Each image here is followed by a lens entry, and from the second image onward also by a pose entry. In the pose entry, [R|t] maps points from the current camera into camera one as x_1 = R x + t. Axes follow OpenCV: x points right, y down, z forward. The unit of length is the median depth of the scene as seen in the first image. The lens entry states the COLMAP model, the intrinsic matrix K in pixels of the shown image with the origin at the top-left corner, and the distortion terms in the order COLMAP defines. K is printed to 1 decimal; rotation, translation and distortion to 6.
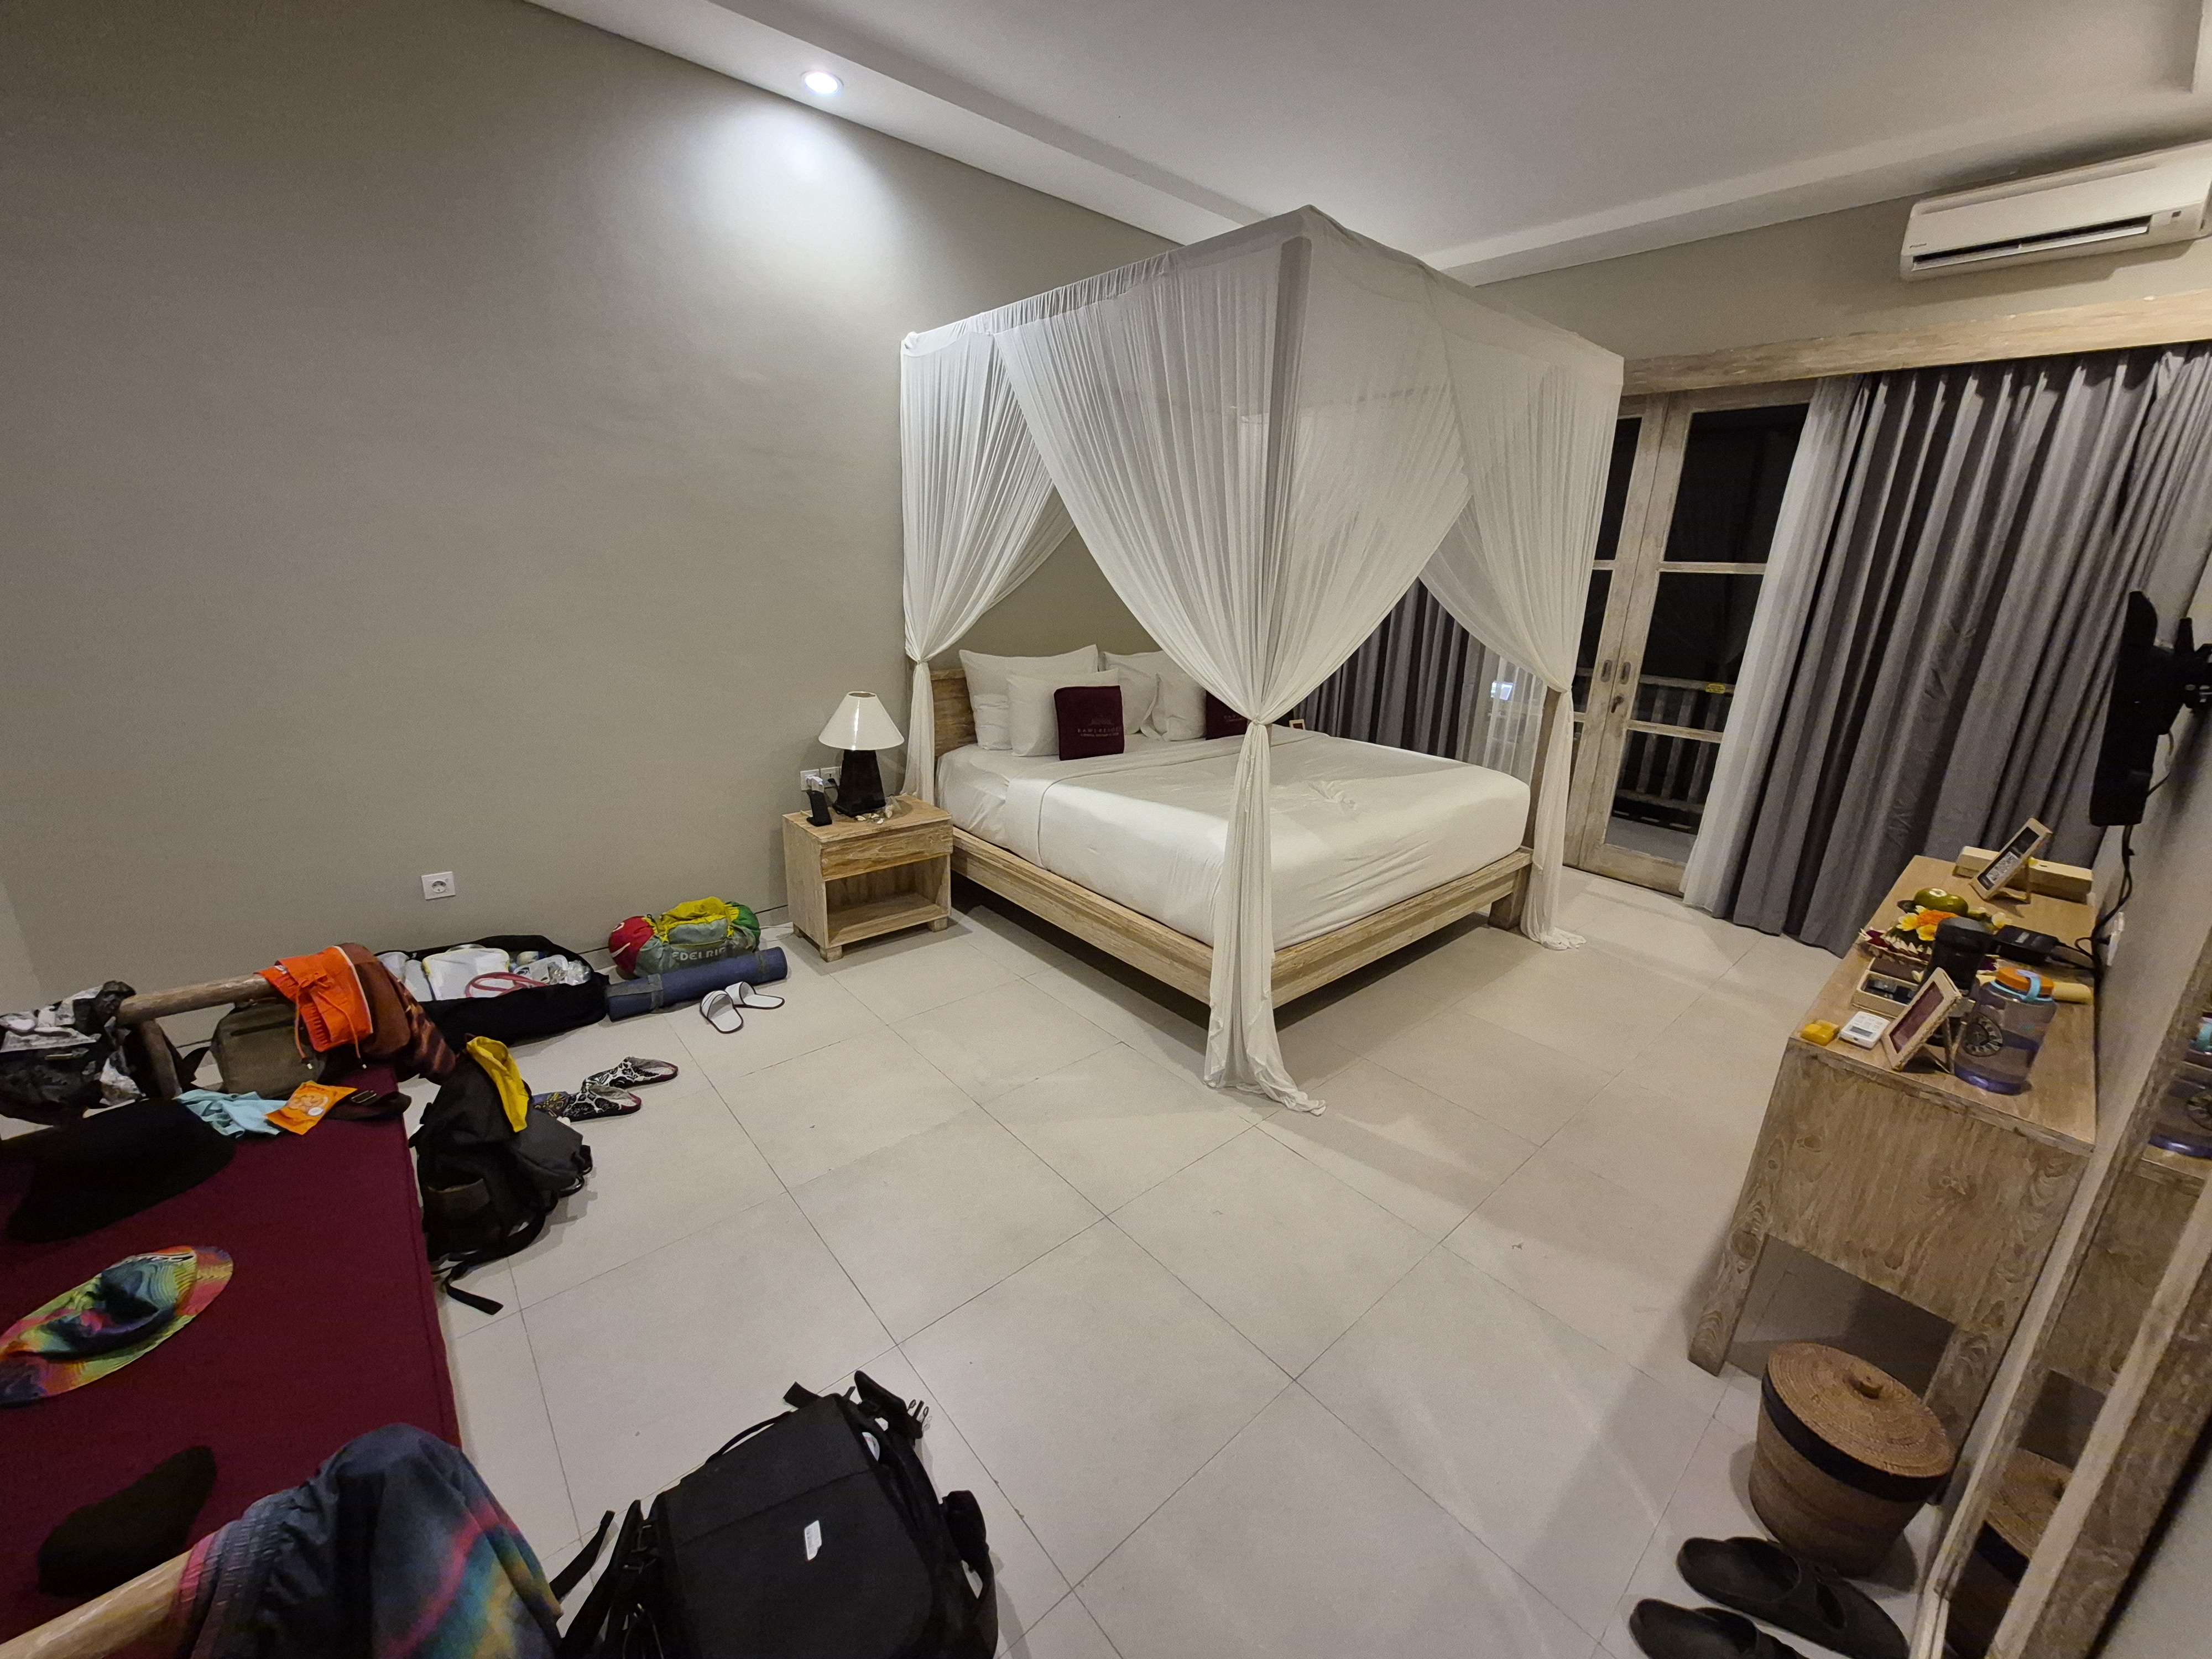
lens RADIAL K [[866.7, 0, 1074.6], [0, 866.7, 837.3], [0, 0, 1]] dist [0.001814, 0.000085]
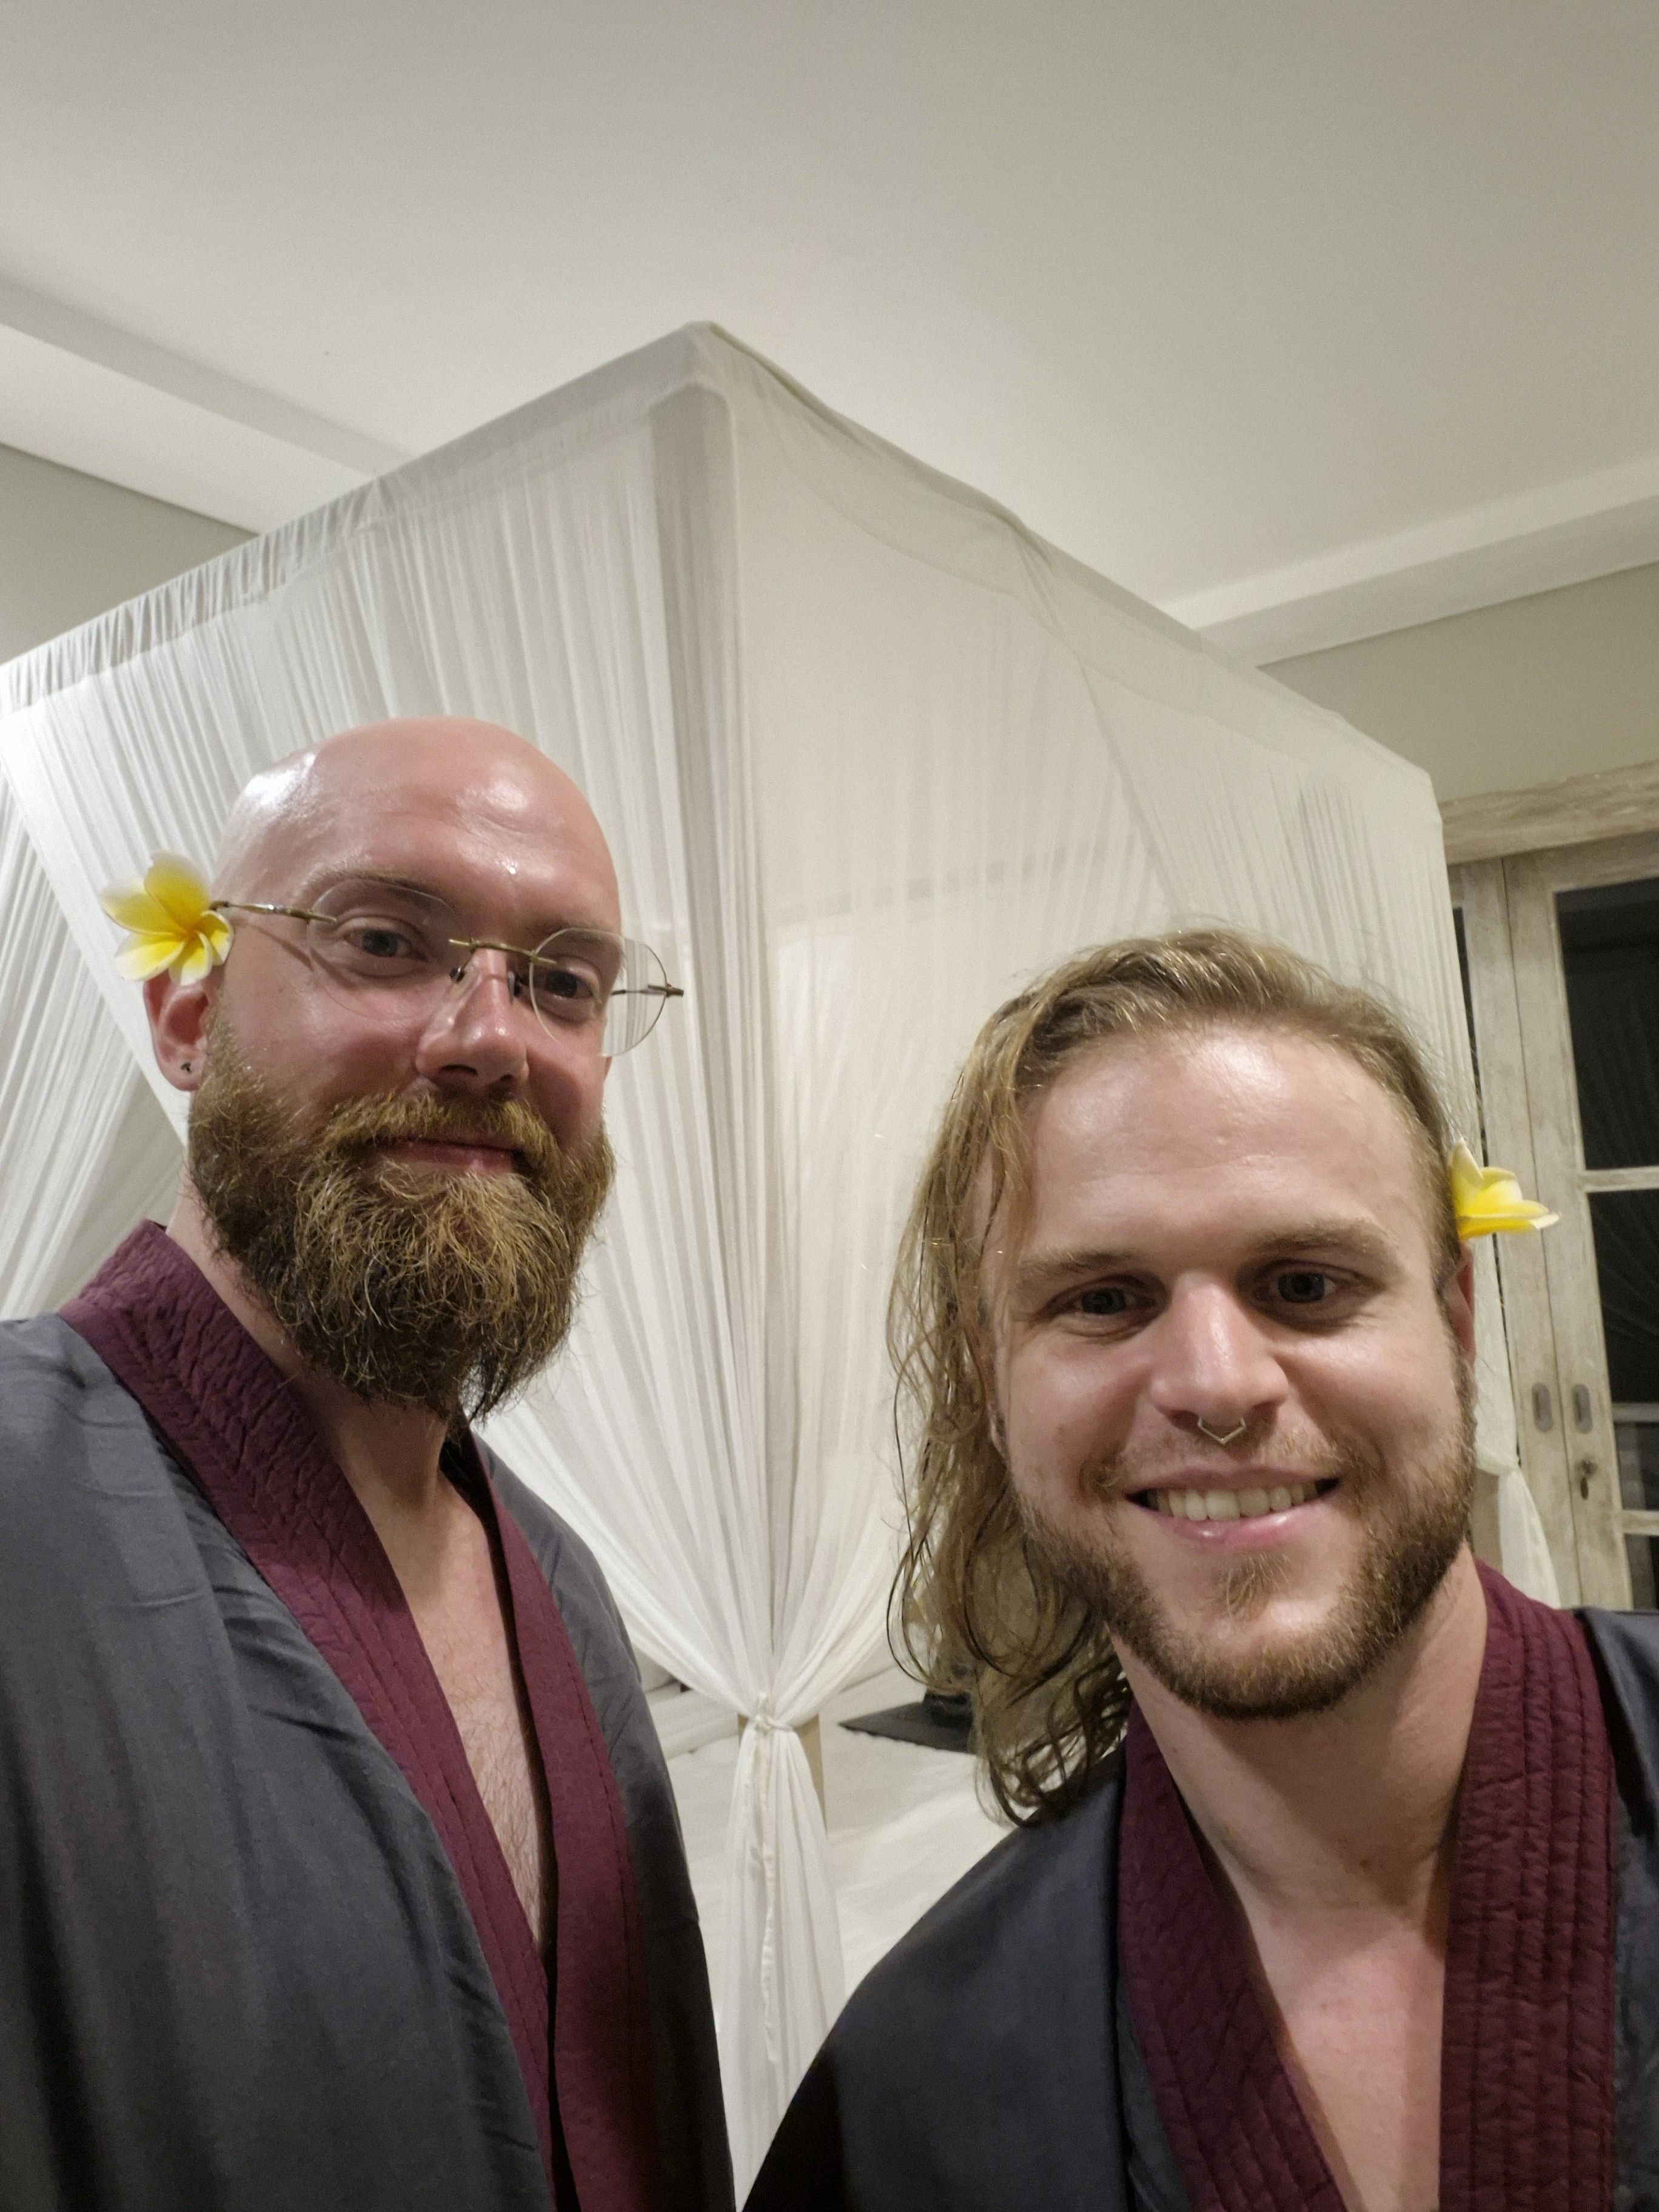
lens RADIAL K [[1612.2, 0, 829.5], [0, 1612.2, 1106.0], [0, 0, 1]] dist [0.005315, 0.001603]
pose [[0.972795, -0.058972, 0.224038, 0.108869], [0.143281, 0.913073, -0.381795, -0.101070], [-0.182048, 0.403509, 0.896682, 0.375283]]
